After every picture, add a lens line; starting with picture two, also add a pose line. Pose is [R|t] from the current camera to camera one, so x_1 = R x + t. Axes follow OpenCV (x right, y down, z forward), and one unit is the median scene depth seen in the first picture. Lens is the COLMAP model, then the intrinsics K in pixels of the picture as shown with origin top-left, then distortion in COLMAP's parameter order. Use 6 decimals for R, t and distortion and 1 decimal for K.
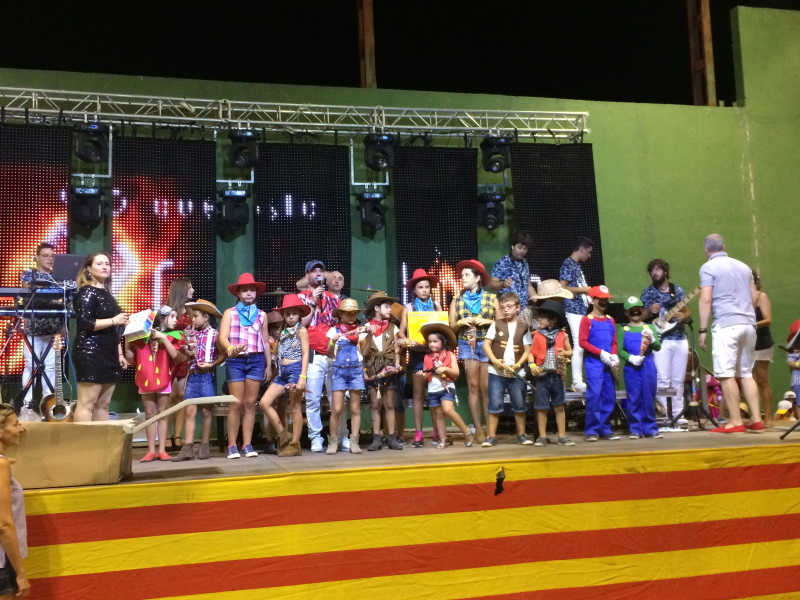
lens RADIAL K [[856.5, 0, 396.1], [0, 856.5, 298.8], [0, 0, 1]] dist [0.041452, 0.000000]
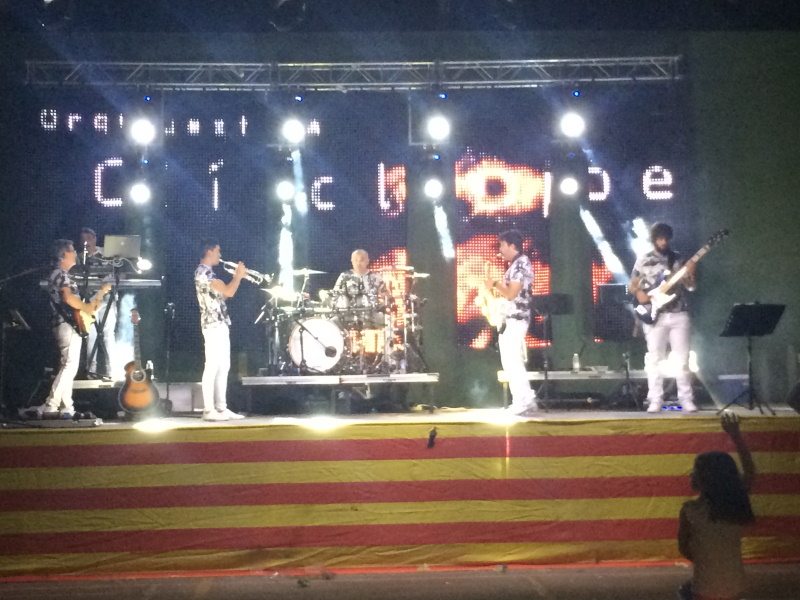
lens RADIAL K [[1470.1, 0, 402.8], [0, 1470.1, 299.7], [0, 0, 1]] dist [0.082855, 0.000000]
pose [[0.980252, 0.014916, -0.197190, 0.501219], [-0.001662, 0.997737, 0.067212, -0.137619], [0.197746, -0.065557, 0.978059, -1.124515]]
